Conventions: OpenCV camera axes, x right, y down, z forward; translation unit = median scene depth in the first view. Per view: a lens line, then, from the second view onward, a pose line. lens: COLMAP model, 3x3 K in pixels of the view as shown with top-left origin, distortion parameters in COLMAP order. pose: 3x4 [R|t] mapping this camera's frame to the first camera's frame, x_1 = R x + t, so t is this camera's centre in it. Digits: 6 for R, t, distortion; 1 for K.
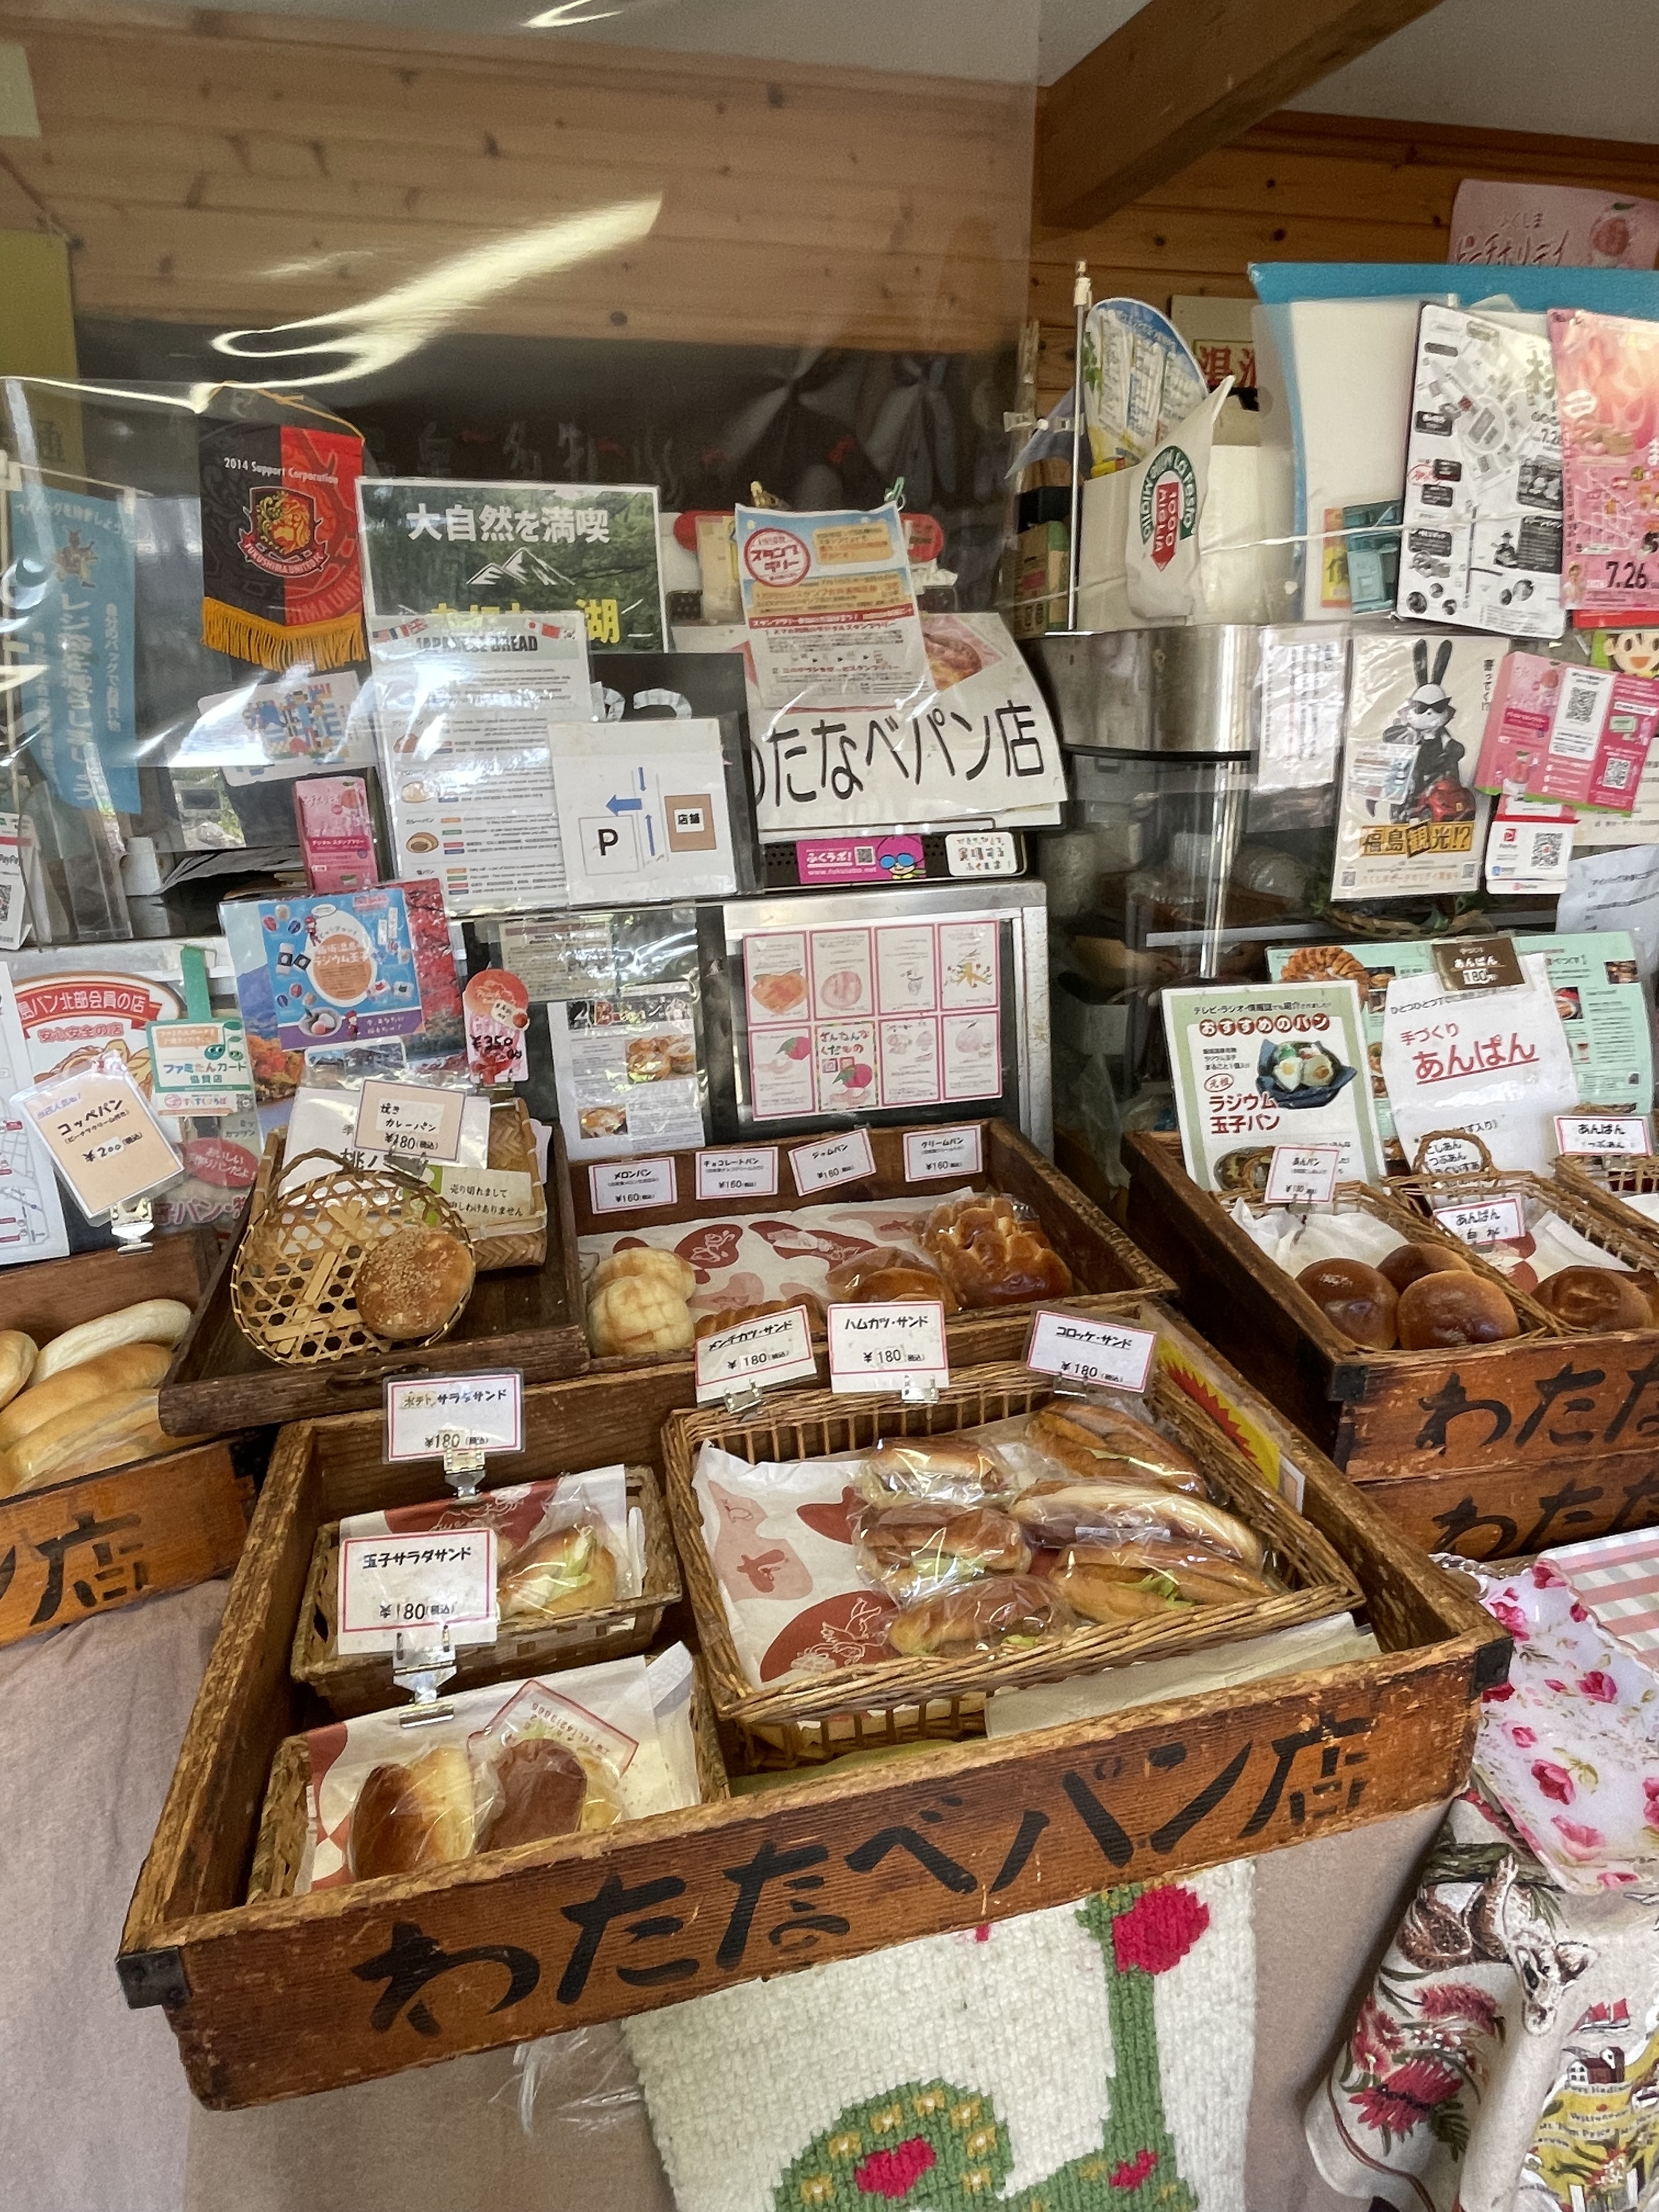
lens RADIAL K [[1260.5, 0, 837.4], [0, 1260.5, 1104.7], [0, 0, 1]] dist [-0.002873, 0.000141]
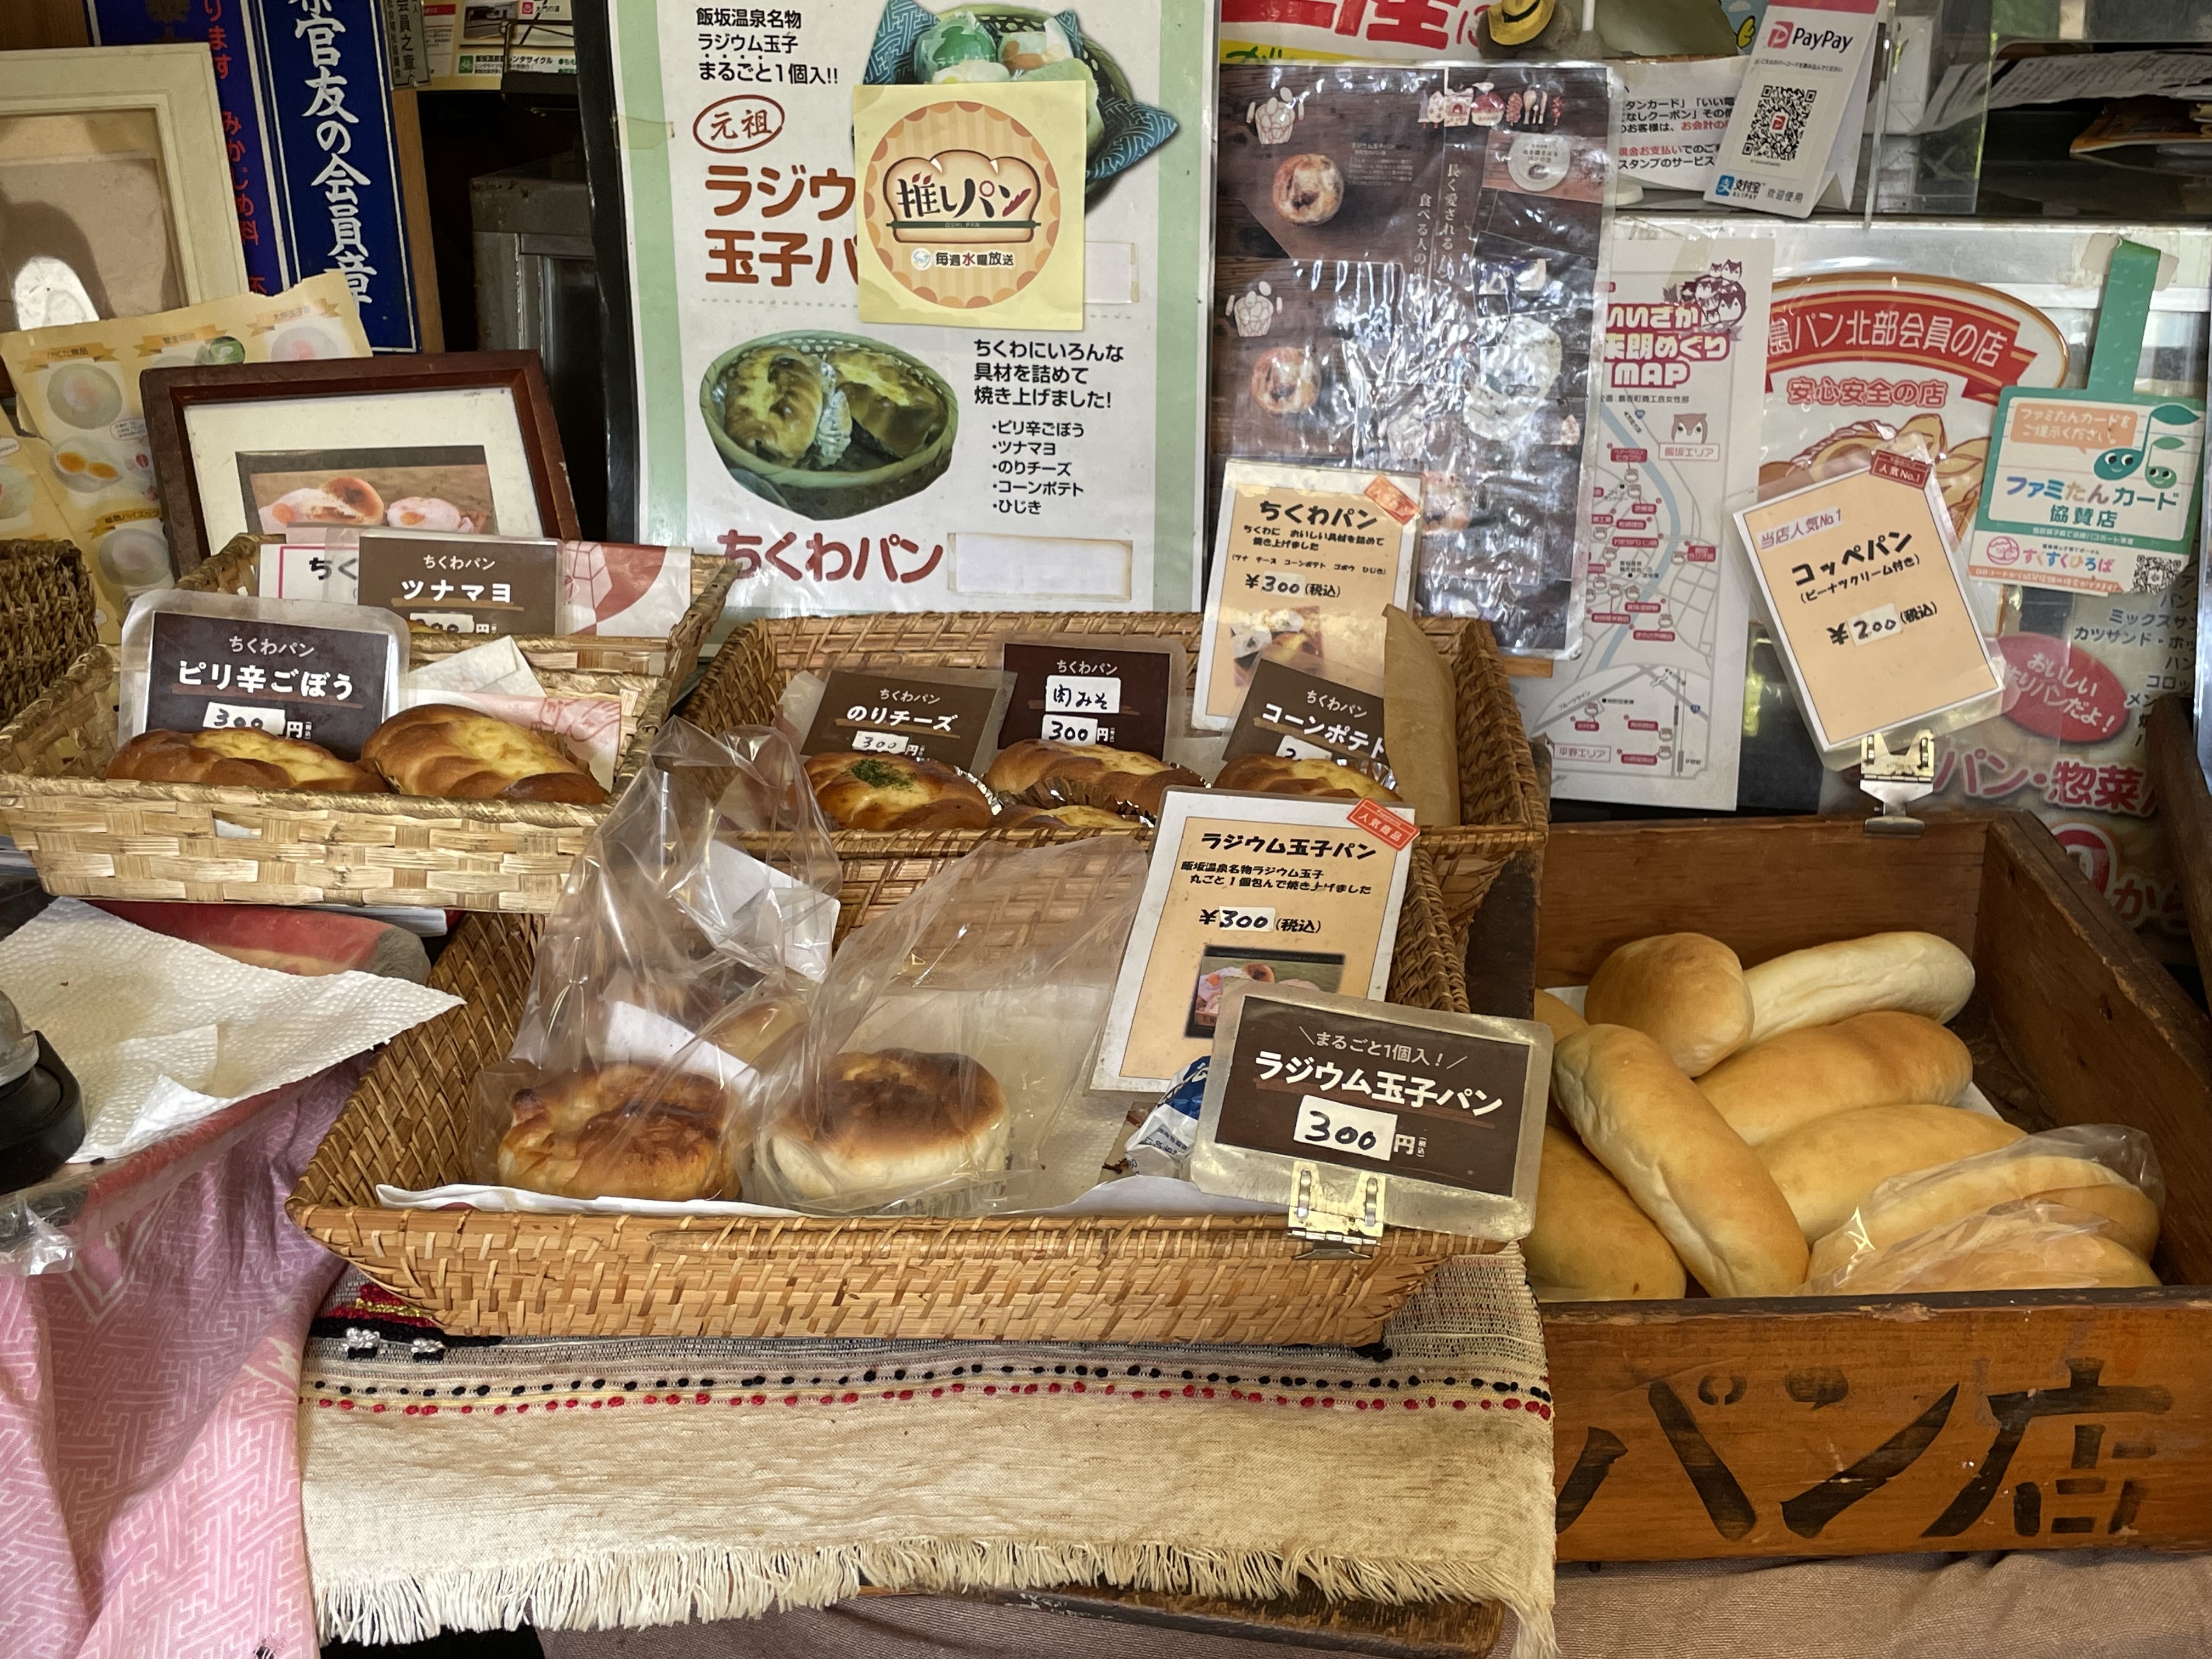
lens RADIAL K [[2372.4, 0, 1087.5], [0, 2372.4, 805.5], [0, 0, 1]] dist [0.121659, -0.235965]
pose [[0.860795, 0.201679, -0.467288, -0.380128], [-0.164463, 0.979103, 0.119619, 0.042573], [0.481648, -0.026116, 0.875976, -0.015978]]
